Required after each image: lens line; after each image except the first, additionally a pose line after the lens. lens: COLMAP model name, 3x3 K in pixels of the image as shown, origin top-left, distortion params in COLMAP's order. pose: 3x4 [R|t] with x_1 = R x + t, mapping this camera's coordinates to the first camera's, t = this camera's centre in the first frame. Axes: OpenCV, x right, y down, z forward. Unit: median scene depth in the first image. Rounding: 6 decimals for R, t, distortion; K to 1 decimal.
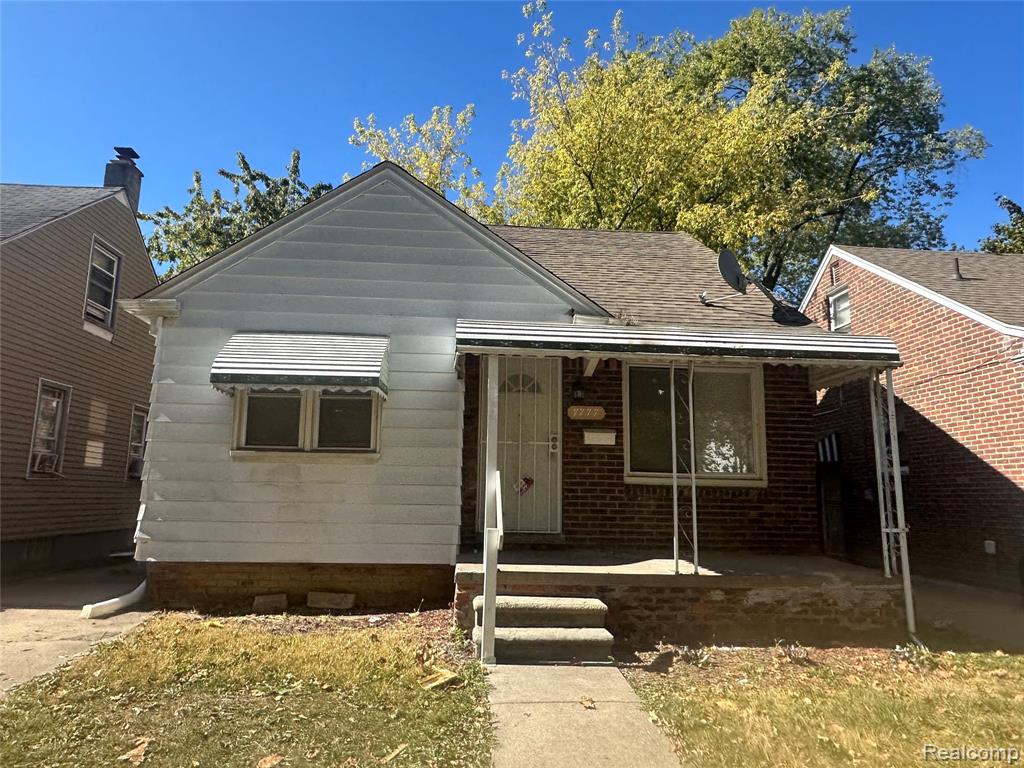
lens RADIAL K [[660.7, 0, 507.7], [0, 660.7, 384.1], [0, 0, 1]] dist [-0.005058, 0.005540]
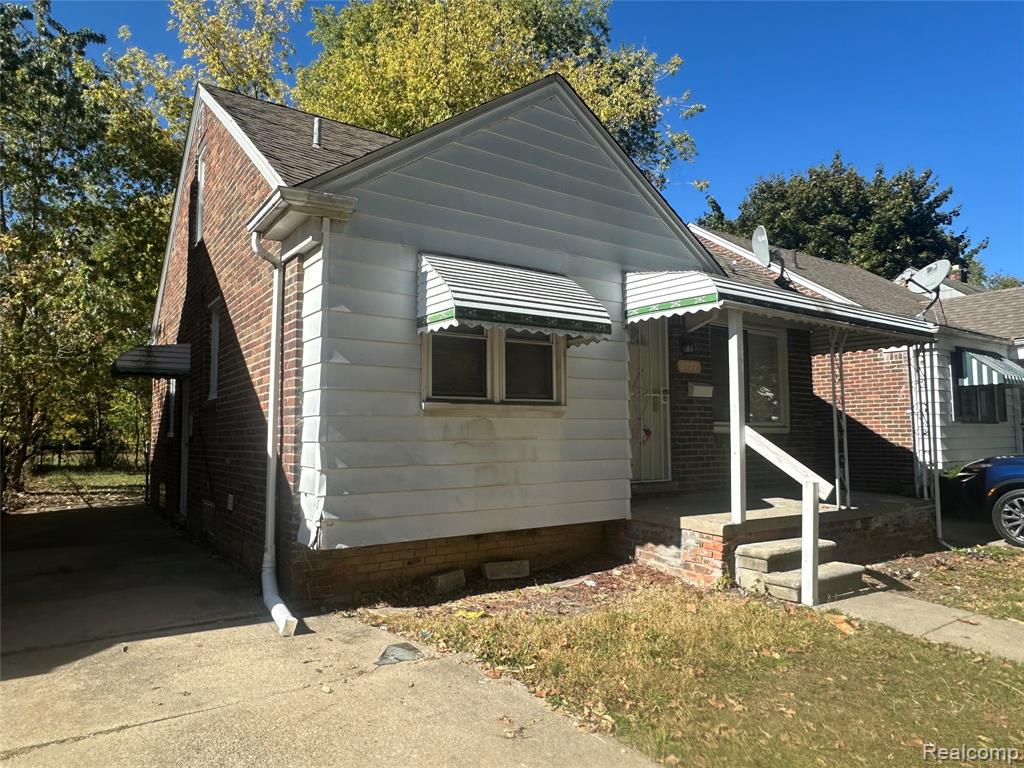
lens RADIAL K [[660.7, 0, 509.9], [0, 660.7, 381.5], [0, 0, 1]] dist [-0.005058, 0.005540]
pose [[0.859938, 0.020987, 0.509967, -0.722245], [-0.066329, 0.995277, 0.070888, 0.012193], [-0.506070, -0.094785, 0.857268, 0.259750]]
